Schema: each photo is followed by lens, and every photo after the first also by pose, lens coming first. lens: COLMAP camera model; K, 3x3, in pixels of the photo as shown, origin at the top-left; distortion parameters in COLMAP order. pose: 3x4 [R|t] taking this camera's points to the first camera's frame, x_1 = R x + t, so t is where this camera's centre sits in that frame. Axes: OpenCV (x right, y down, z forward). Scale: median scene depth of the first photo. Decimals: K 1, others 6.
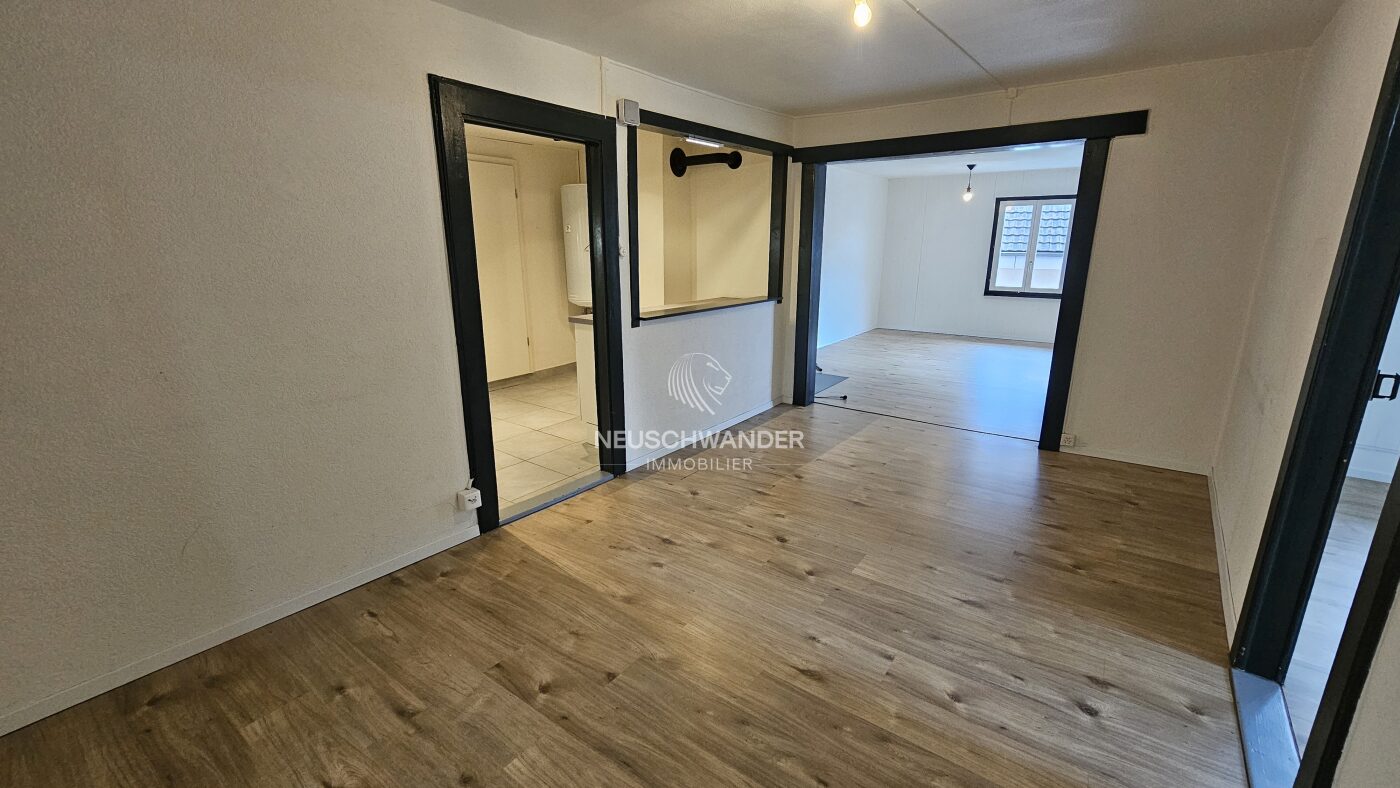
lens RADIAL K [[583.1, 0, 700.0], [0, 583.1, 394.0], [0, 0, 1]] dist [-0.001509, 0.007521]
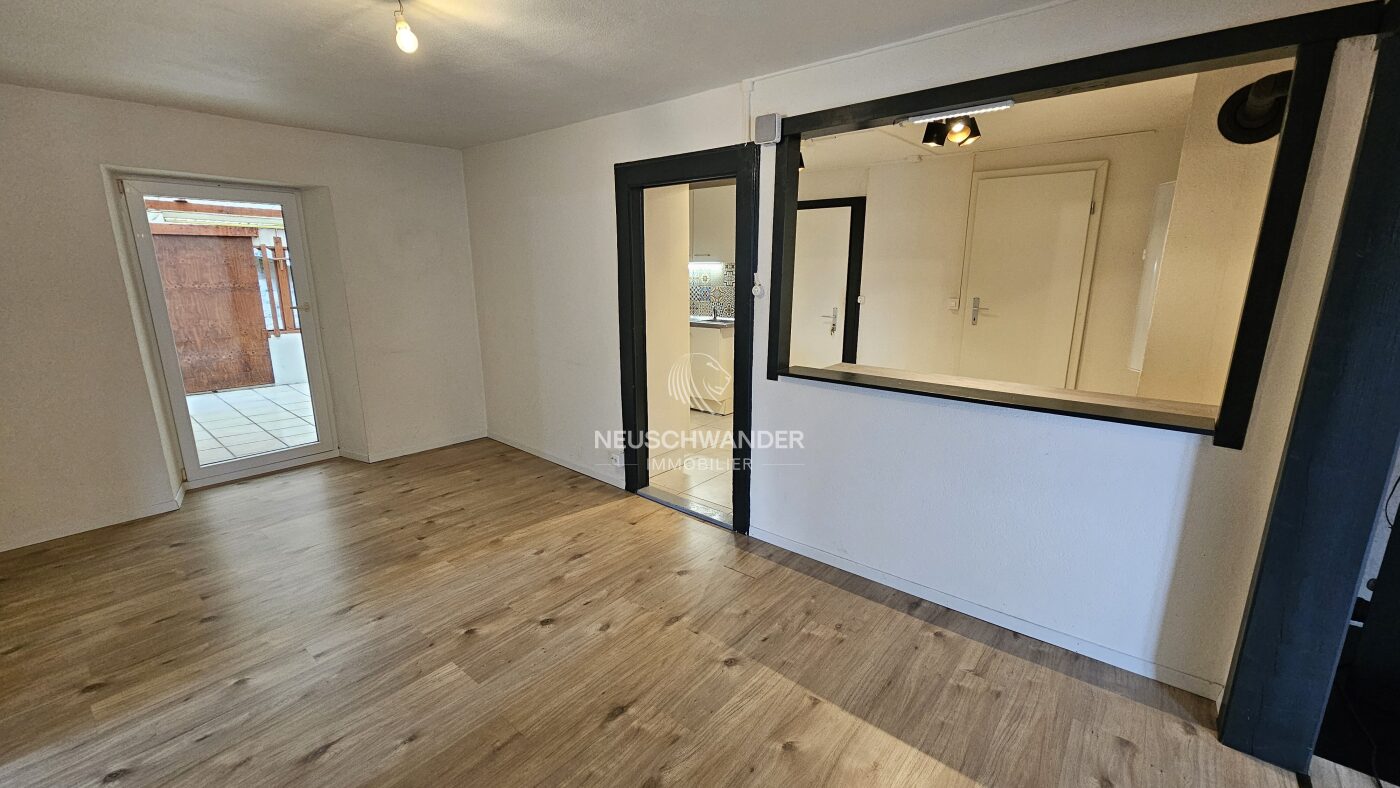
lens RADIAL K [[583.1, 0, 700.0], [0, 583.1, 394.0], [0, 0, 1]] dist [-0.001509, 0.007521]
pose [[-0.069340, 0.222867, -0.972380, 0.988105], [-0.241986, 0.941857, 0.233128, -0.365951], [0.967799, 0.251467, -0.011377, 1.256552]]
